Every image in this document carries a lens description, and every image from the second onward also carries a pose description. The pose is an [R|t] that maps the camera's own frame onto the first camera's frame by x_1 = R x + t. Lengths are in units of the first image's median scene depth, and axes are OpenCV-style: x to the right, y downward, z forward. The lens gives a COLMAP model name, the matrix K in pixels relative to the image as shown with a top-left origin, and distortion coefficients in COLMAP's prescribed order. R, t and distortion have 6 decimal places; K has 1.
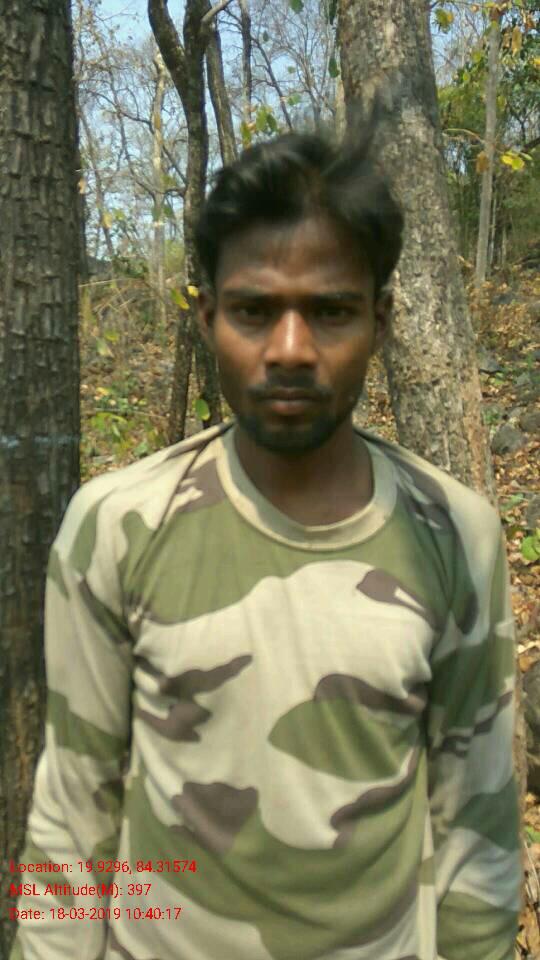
lens RADIAL K [[722.9, 0, 268.4], [0, 722.9, 483.6], [0, 0, 1]] dist [0.111986, -0.164208]
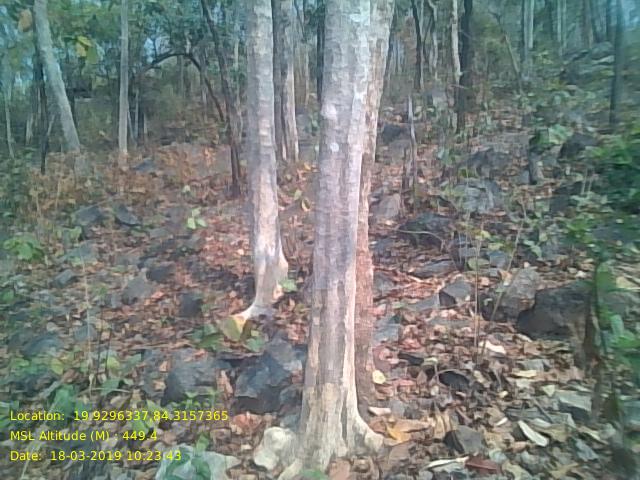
lens RADIAL K [[526.0, 0, 316.4], [0, 526.0, 238.2], [0, 0, 1]] dist [0.123395, -0.192284]
pose [[0.825338, -0.003083, 0.564631, 0.338504], [0.063478, 0.994152, -0.087359, -0.195875], [-0.561060, 0.107942, 0.820707, 0.556268]]
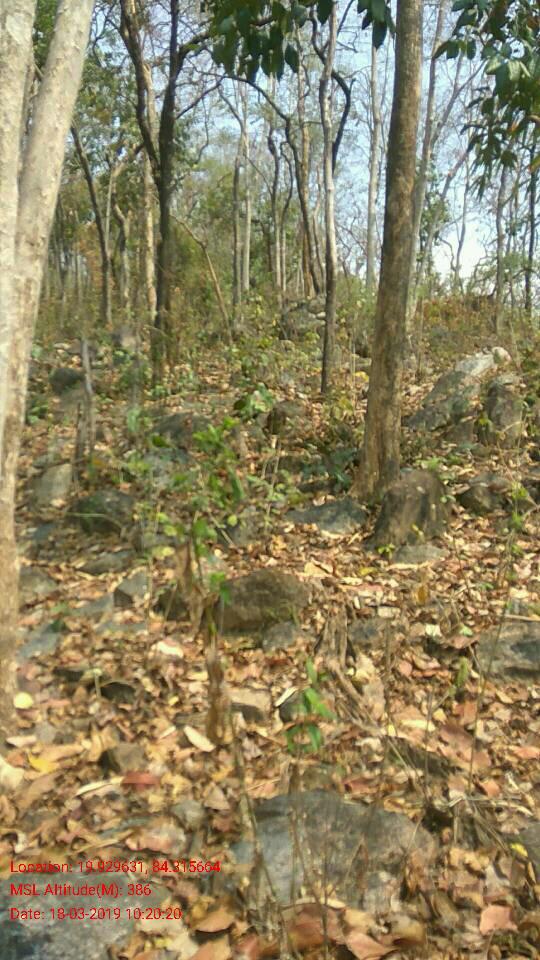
lens RADIAL K [[730.2, 0, 272.0], [0, 730.2, 482.5], [0, 0, 1]] dist [0.143741, -0.212654]
pose [[0.533566, 0.041815, 0.844724, 0.204814], [0.098262, 0.988948, -0.111021, -0.162903], [-0.840031, 0.142241, 0.523560, 0.326259]]
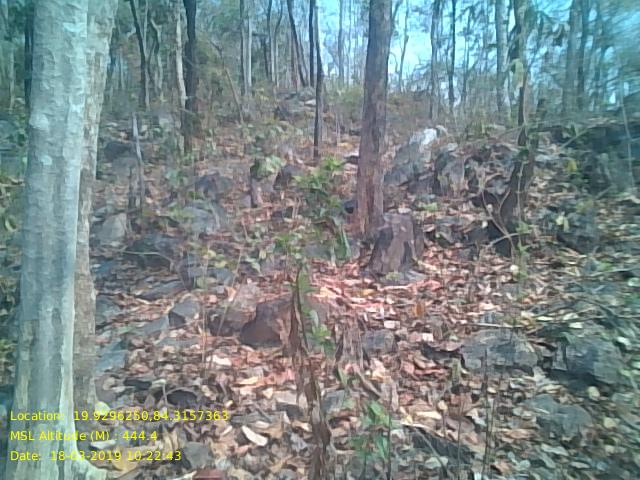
lens RADIAL K [[526.0, 0, 316.4], [0, 526.0, 238.2], [0, 0, 1]] dist [0.123395, -0.192284]
pose [[0.455593, 0.015308, 0.890057, 0.320678], [0.122595, 0.989246, -0.079767, -0.187908], [-0.881706, 0.145458, 0.448816, 0.530038]]
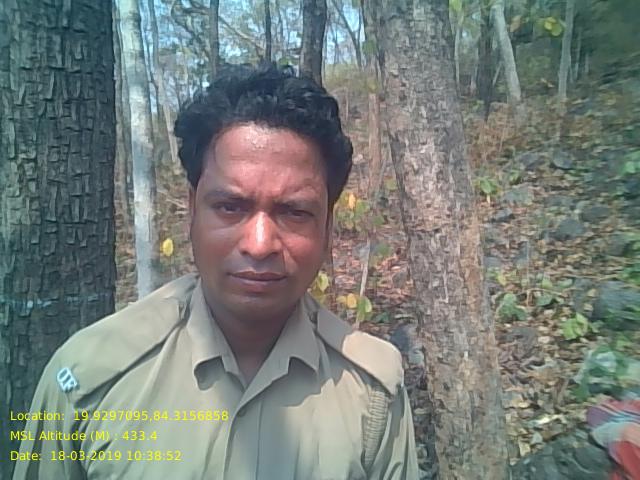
lens RADIAL K [[524.3, 0, 313.6], [0, 524.3, 238.7], [0, 0, 1]] dist [0.106896, -0.187220]
pose [[0.985922, 0.033028, -0.163912, 0.172412], [-0.032954, 0.999452, 0.003170, -0.122190], [0.163927, 0.002276, 0.986470, 0.098270]]
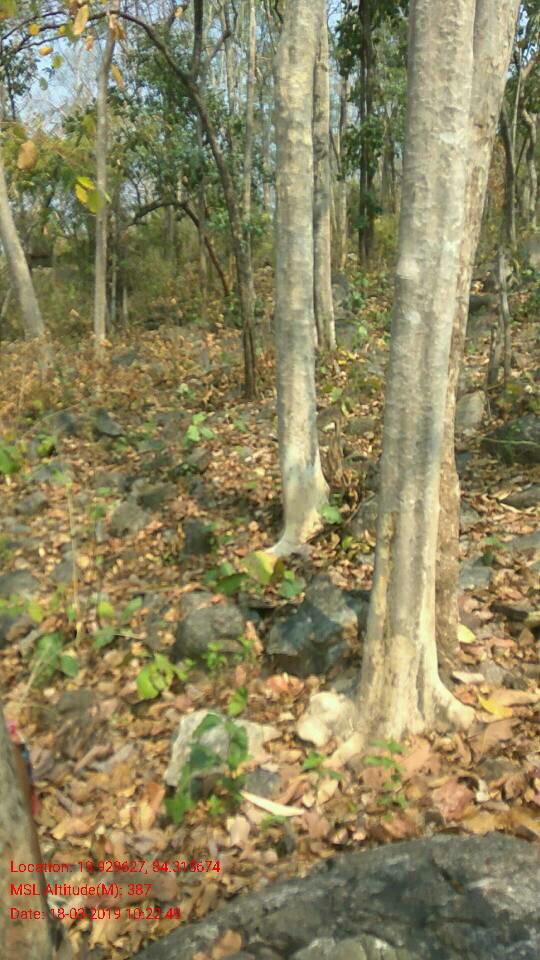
lens RADIAL K [[730.2, 0, 272.0], [0, 730.2, 482.5], [0, 0, 1]] dist [0.143741, -0.212654]
pose [[0.881376, -0.010792, 0.472291, 0.248049], [0.045400, 0.997047, -0.061942, -0.161024], [-0.470228, 0.076036, 0.879263, 0.541226]]
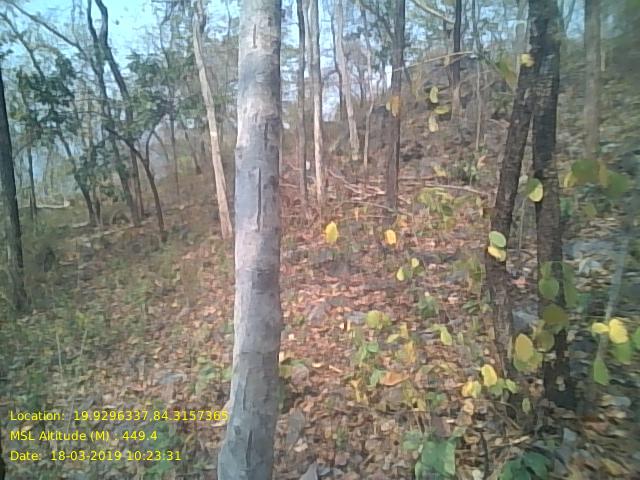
lens RADIAL K [[526.0, 0, 316.4], [0, 526.0, 238.2], [0, 0, 1]] dist [0.123395, -0.192284]
pose [[0.880267, 0.074824, -0.468542, -0.032480], [-0.063490, 0.997182, 0.039964, -0.119509], [0.470212, -0.005431, 0.882537, 0.648302]]
